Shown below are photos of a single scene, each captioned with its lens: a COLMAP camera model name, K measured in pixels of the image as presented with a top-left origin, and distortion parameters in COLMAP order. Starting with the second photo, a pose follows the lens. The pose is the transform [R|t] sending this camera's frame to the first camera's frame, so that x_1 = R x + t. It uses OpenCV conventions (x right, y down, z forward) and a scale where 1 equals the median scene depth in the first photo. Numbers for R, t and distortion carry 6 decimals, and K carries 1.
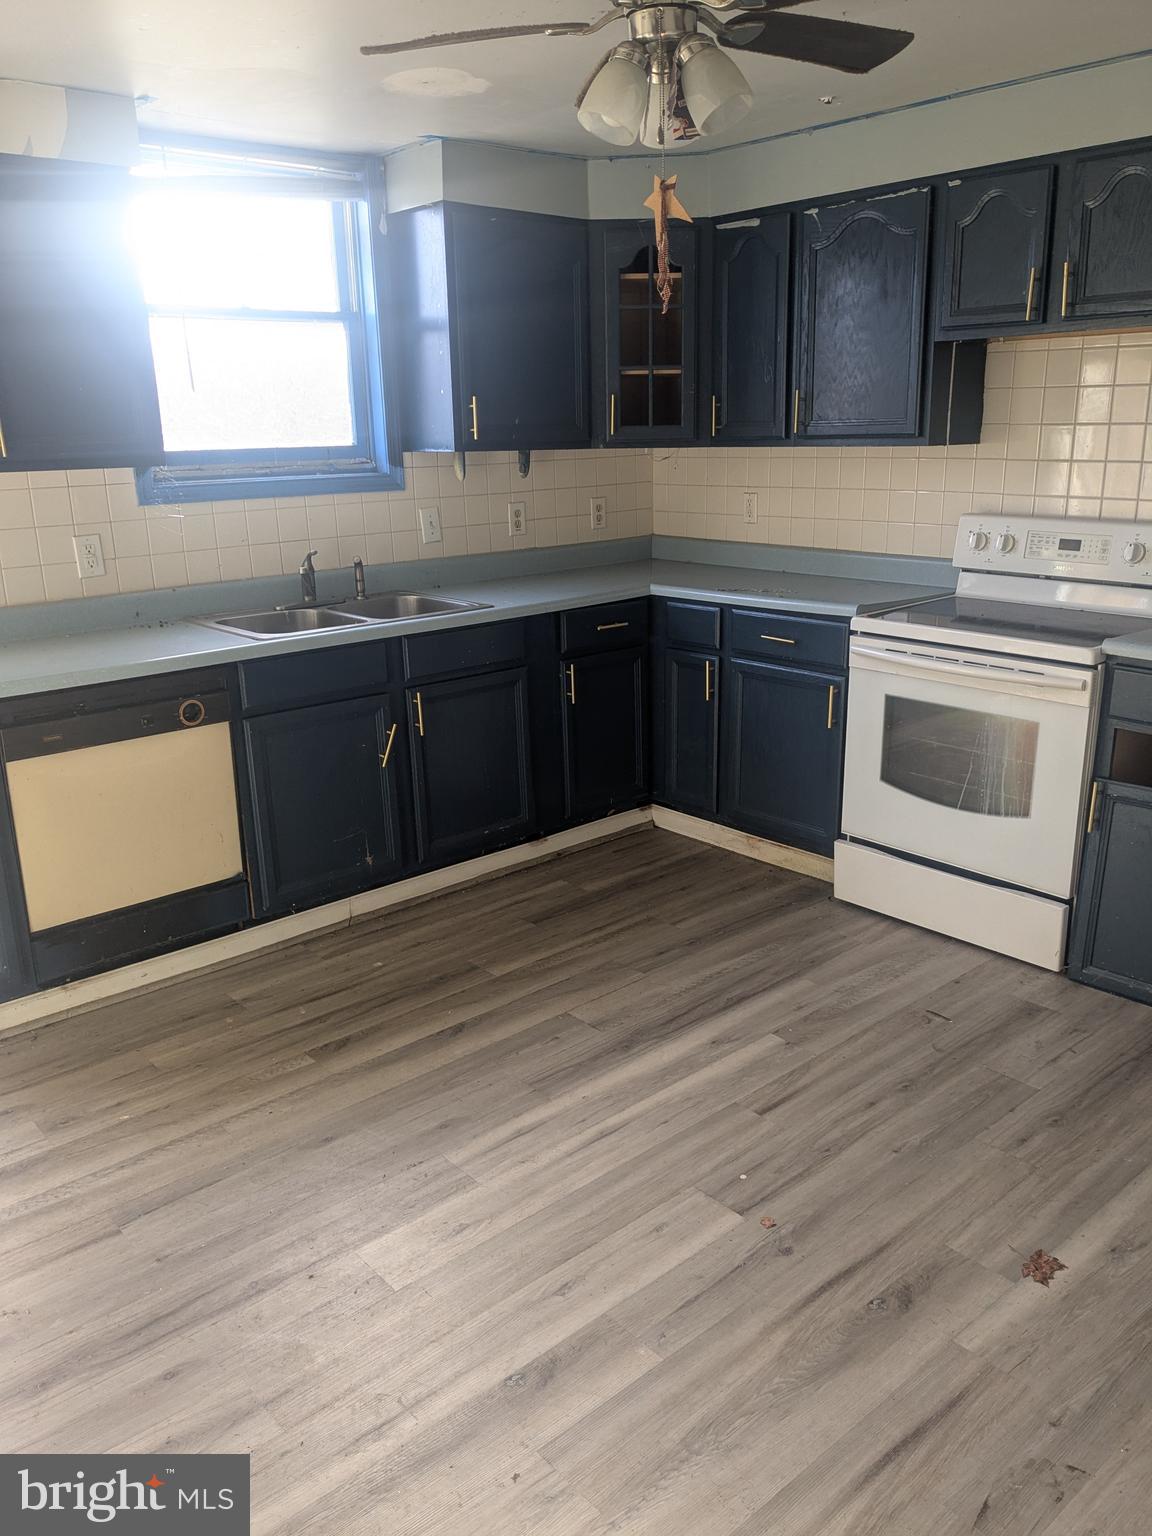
lens RADIAL K [[1207.0, 0, 585.1], [0, 1207.0, 782.2], [0, 0, 1]] dist [0.049337, -0.061059]
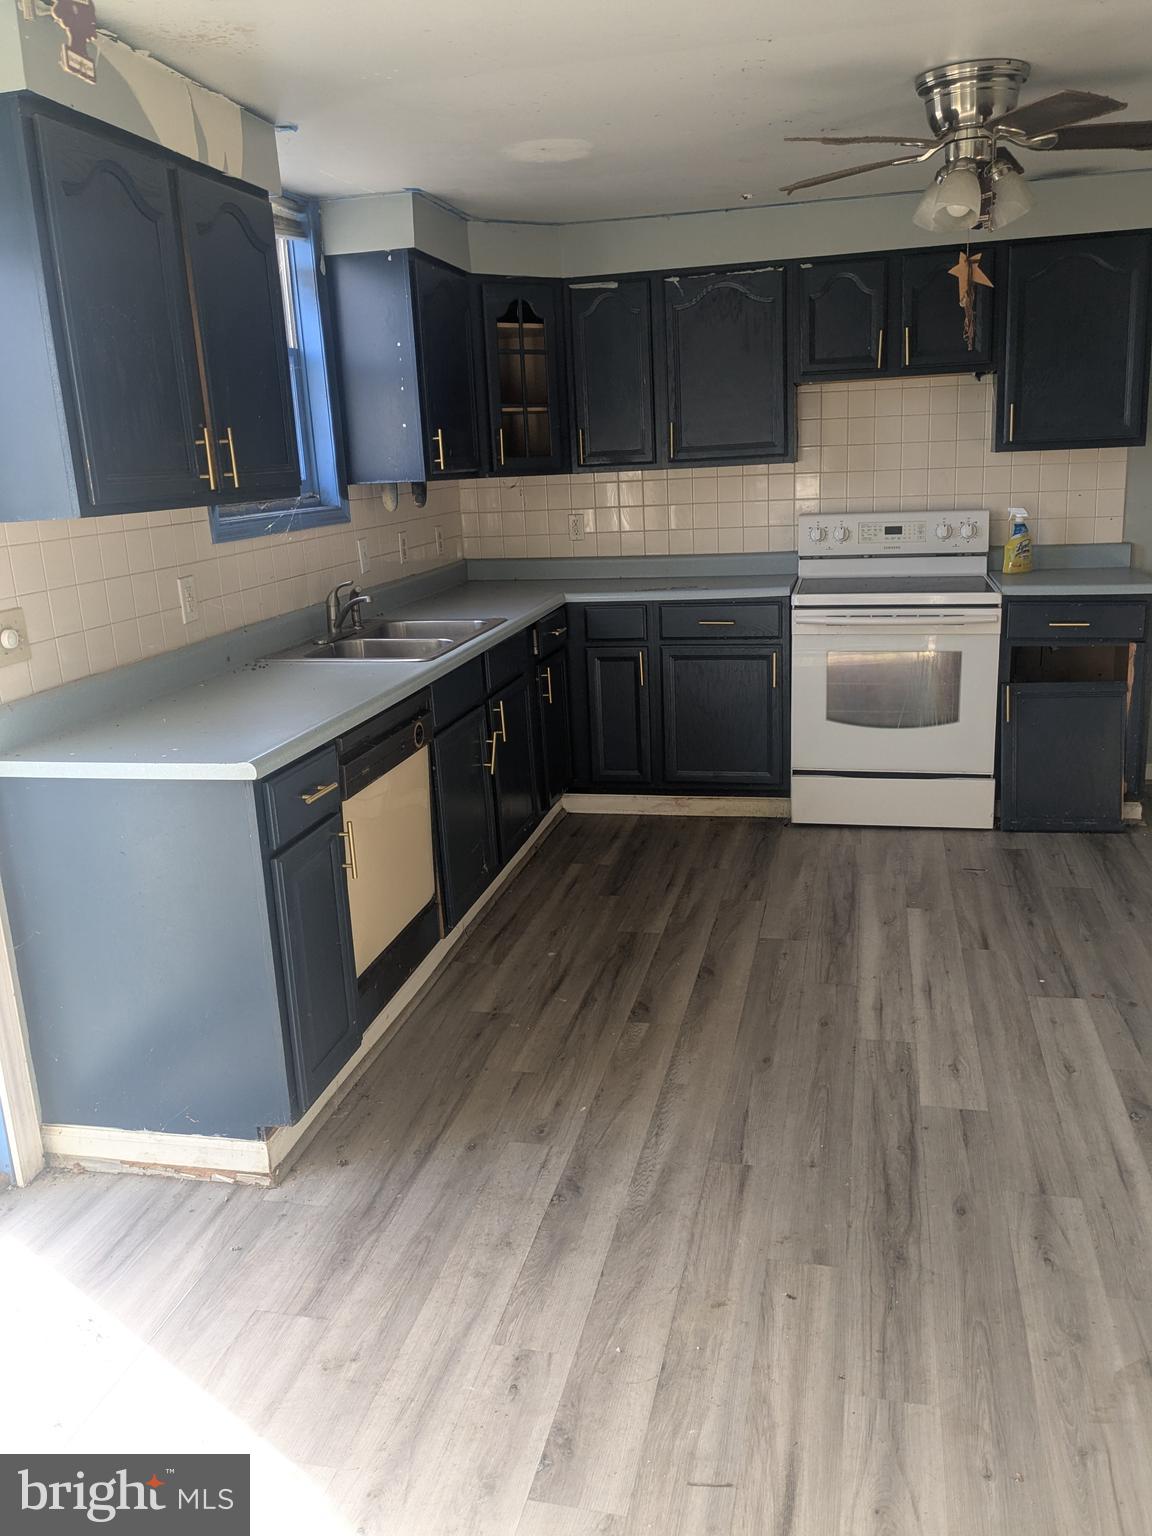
lens RADIAL K [[1207.0, 0, 576.0], [0, 1207.0, 752.5], [0, 0, 1]] dist [0.049337, -0.061059]
pose [[0.814908, -0.156103, 0.558173, -0.700772], [0.194201, 0.980919, -0.009193, -0.007686], [-0.546088, 0.115889, 0.829674, 0.095681]]
